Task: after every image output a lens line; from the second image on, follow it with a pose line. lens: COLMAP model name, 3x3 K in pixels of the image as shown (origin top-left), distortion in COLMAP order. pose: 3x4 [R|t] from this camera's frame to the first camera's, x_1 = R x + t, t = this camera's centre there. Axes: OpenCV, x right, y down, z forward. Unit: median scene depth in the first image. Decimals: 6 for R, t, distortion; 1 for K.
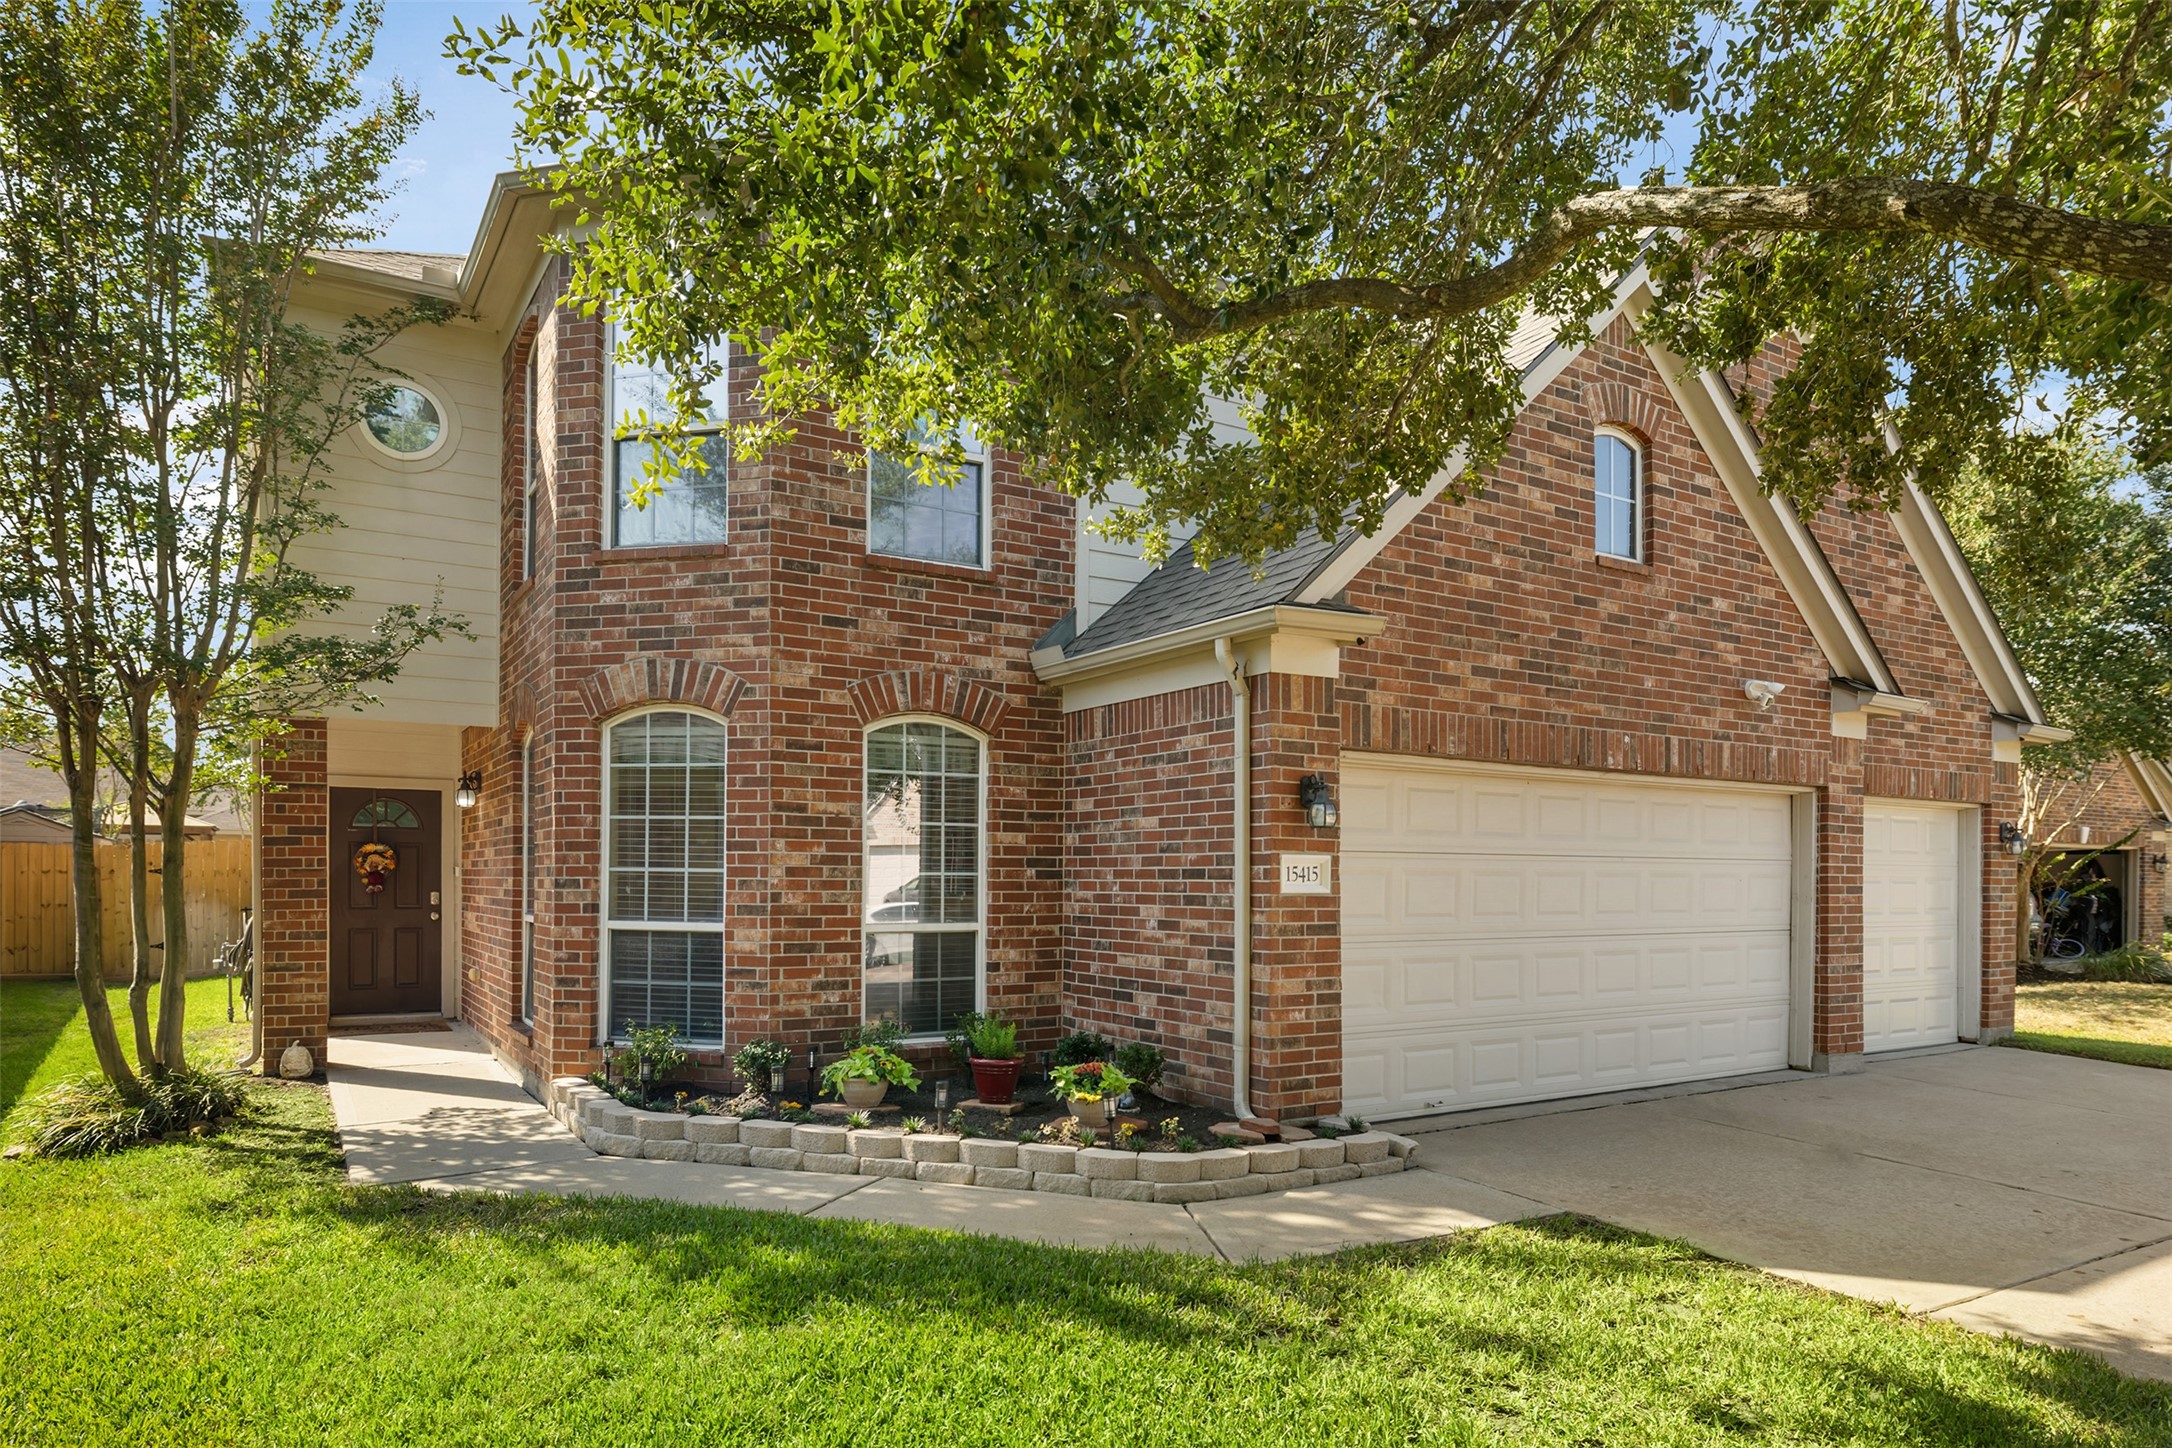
lens RADIAL K [[1337.6, 0, 1090.1], [0, 1337.6, 881.2], [0, 0, 1]] dist [-0.000046, 0.000688]
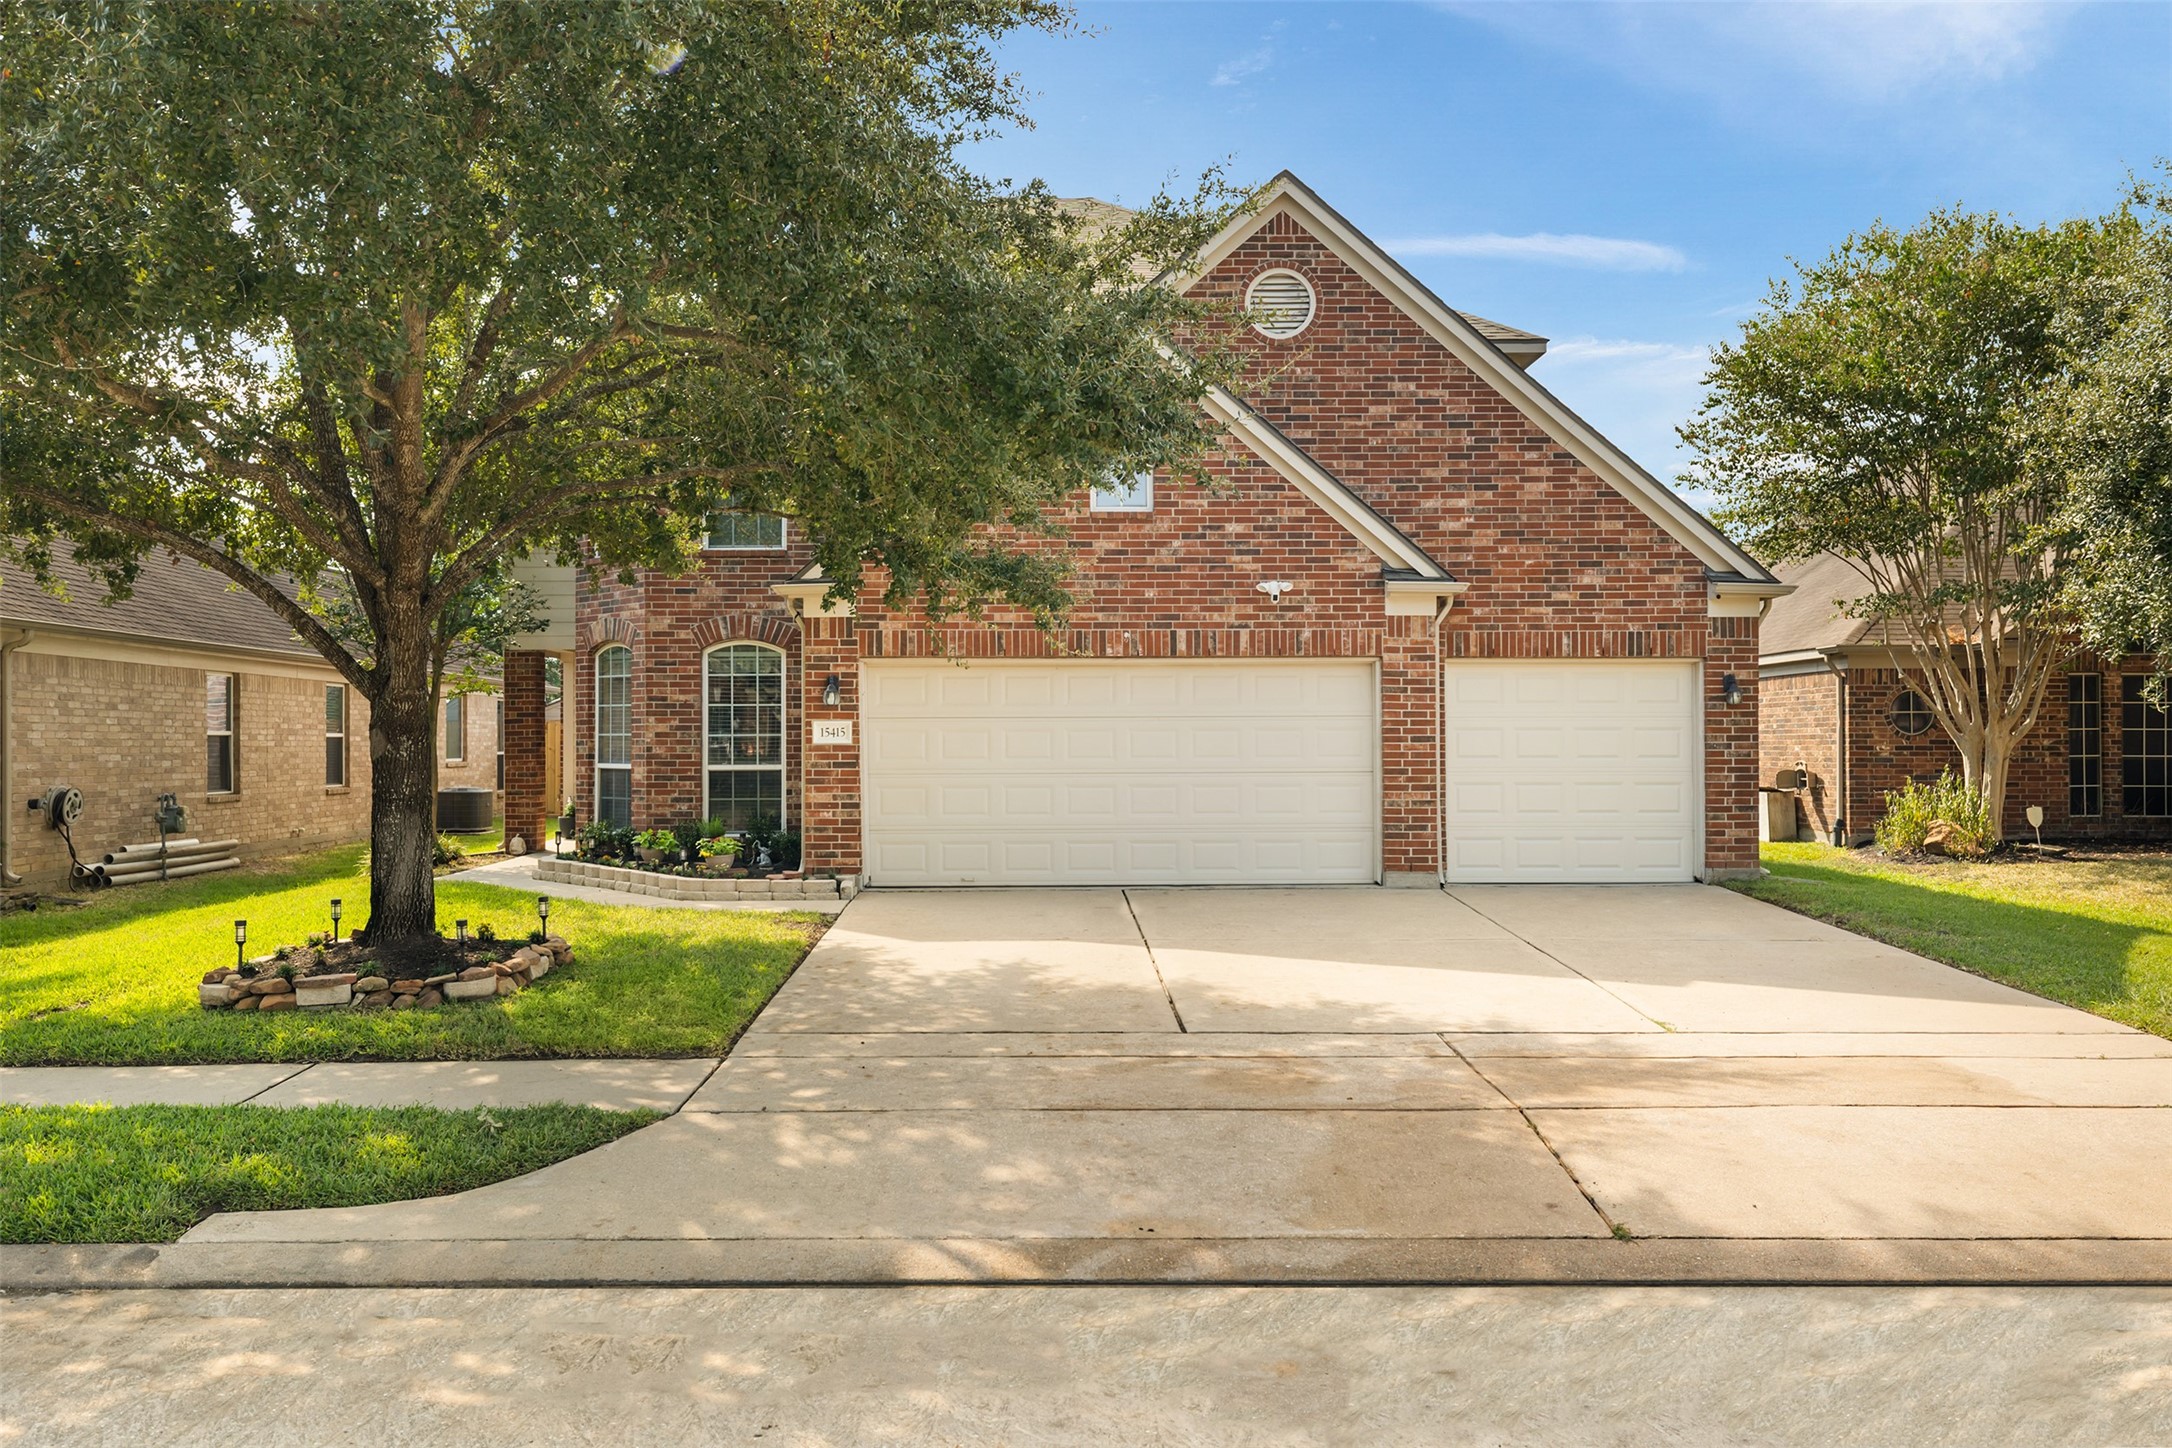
lens RADIAL K [[1768.6, 0, 1086.0], [0, 1768.6, 724.0], [0, 0, 1]] dist [0.005343, -0.000545]
pose [[0.849960, -0.016190, -0.526599, 1.496273], [0.008479, 0.999819, -0.017054, 0.023320], [0.526780, 0.010030, 0.849943, -0.695738]]
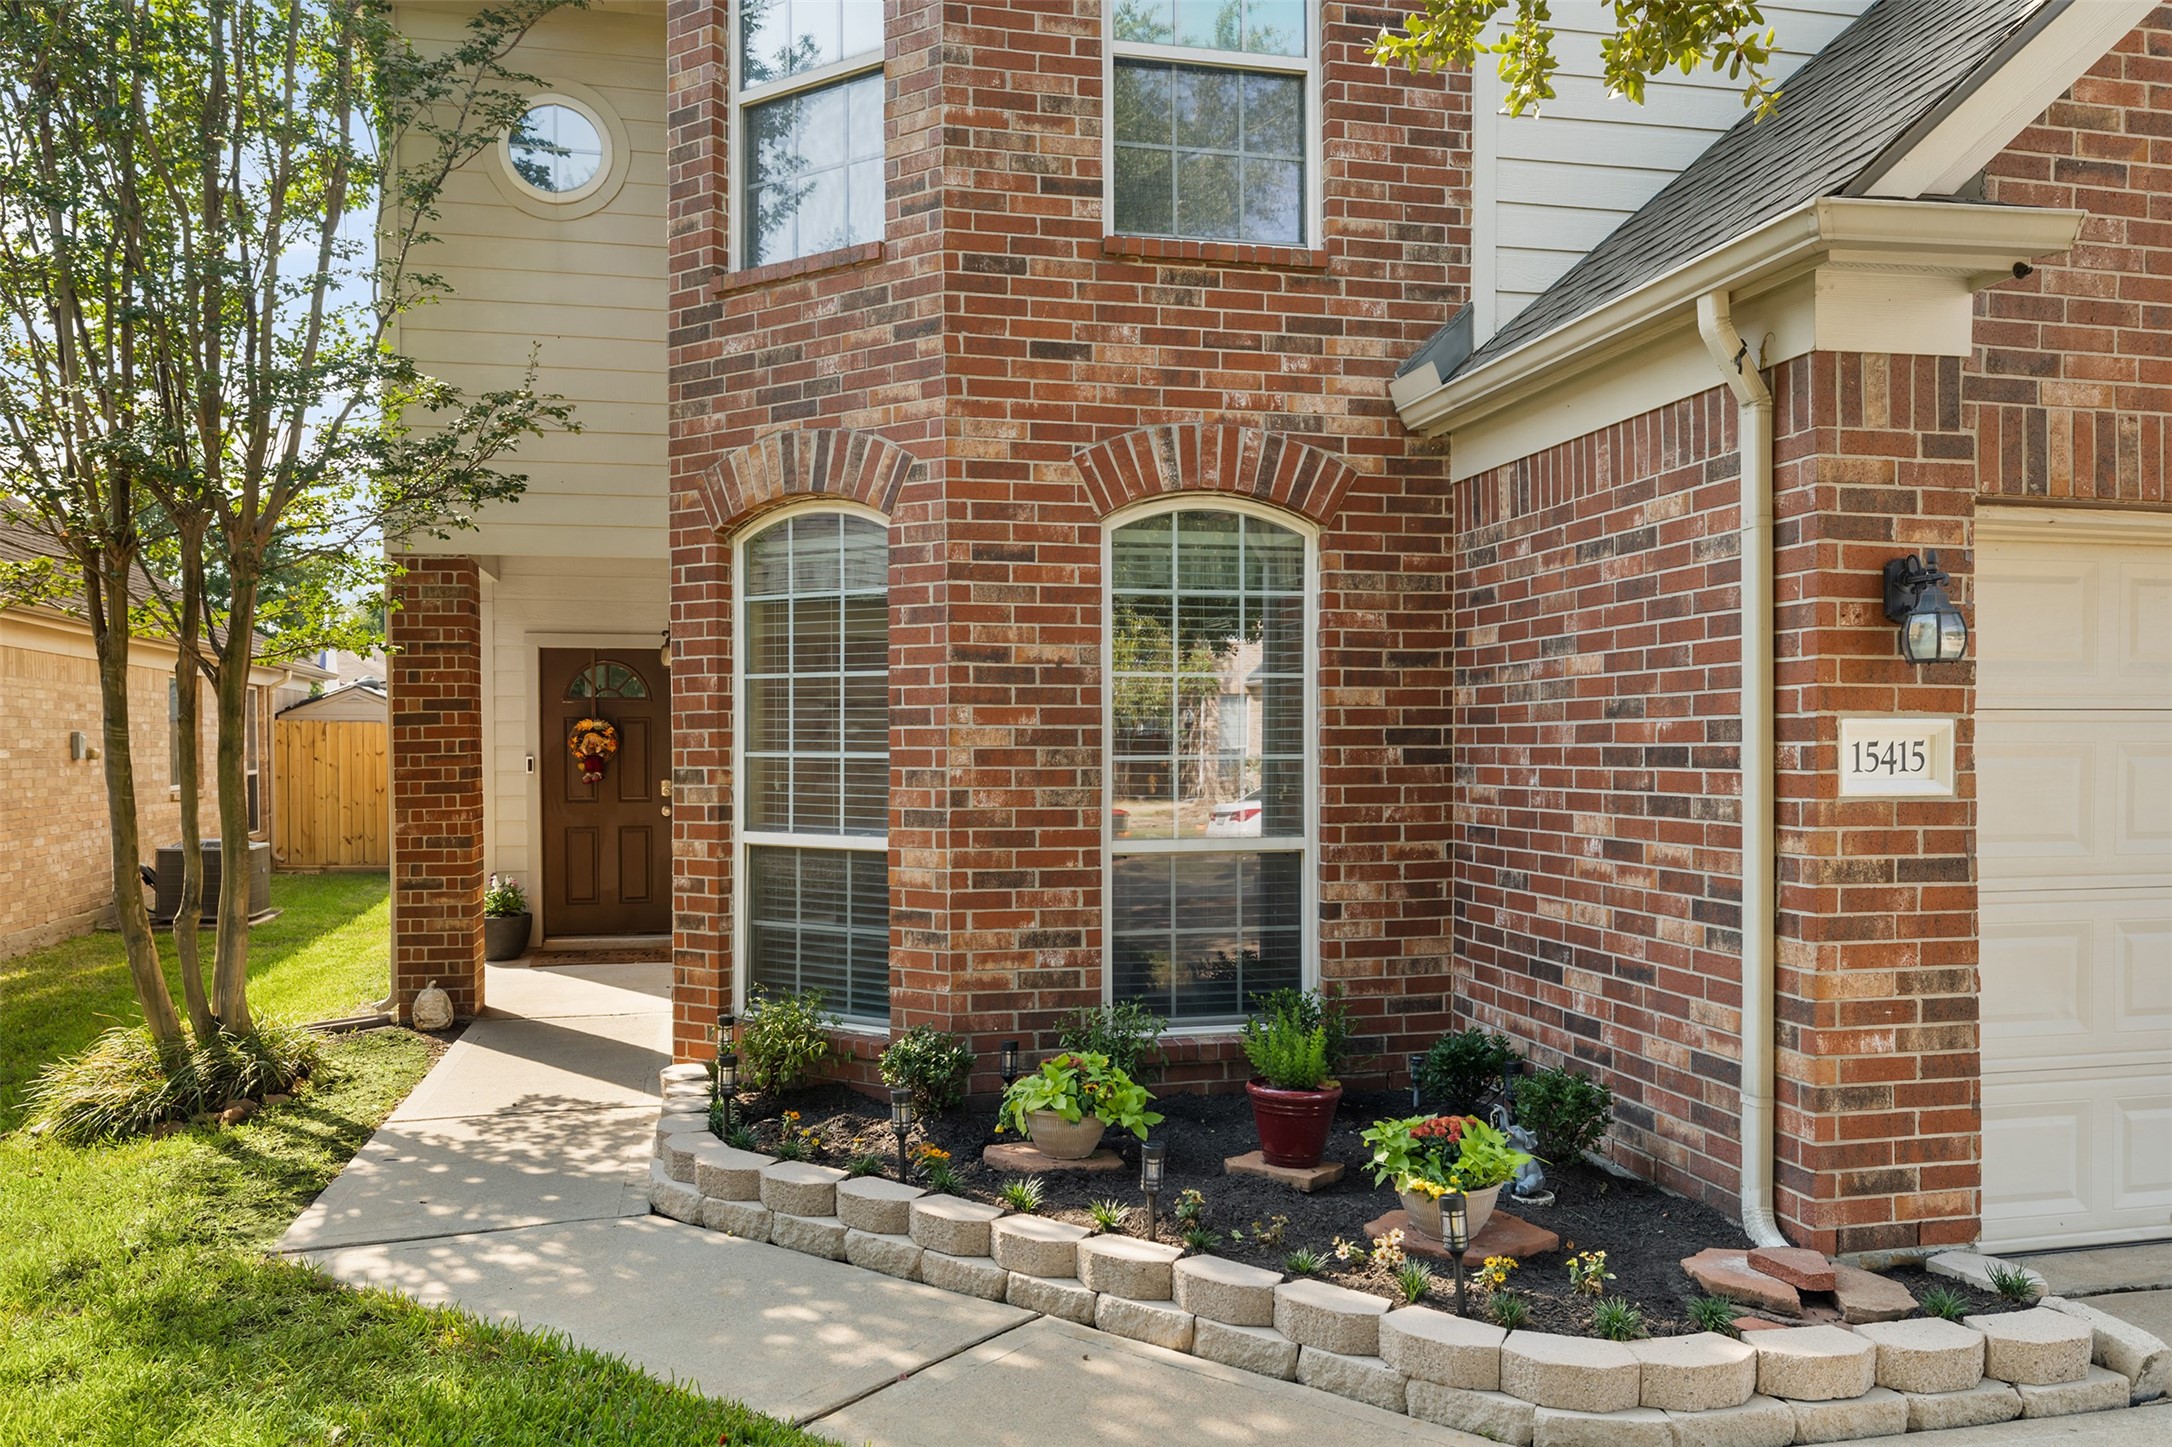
lens RADIAL K [[1587.8, 0, 1087.6], [0, 1587.8, 769.4], [0, 0, 1]] dist [0.001210, 0.000763]
pose [[0.944145, -0.004797, -0.329497, 0.066204], [0.008965, 0.999898, 0.011131, -0.009210], [0.329409, -0.013464, 0.944091, 0.317671]]
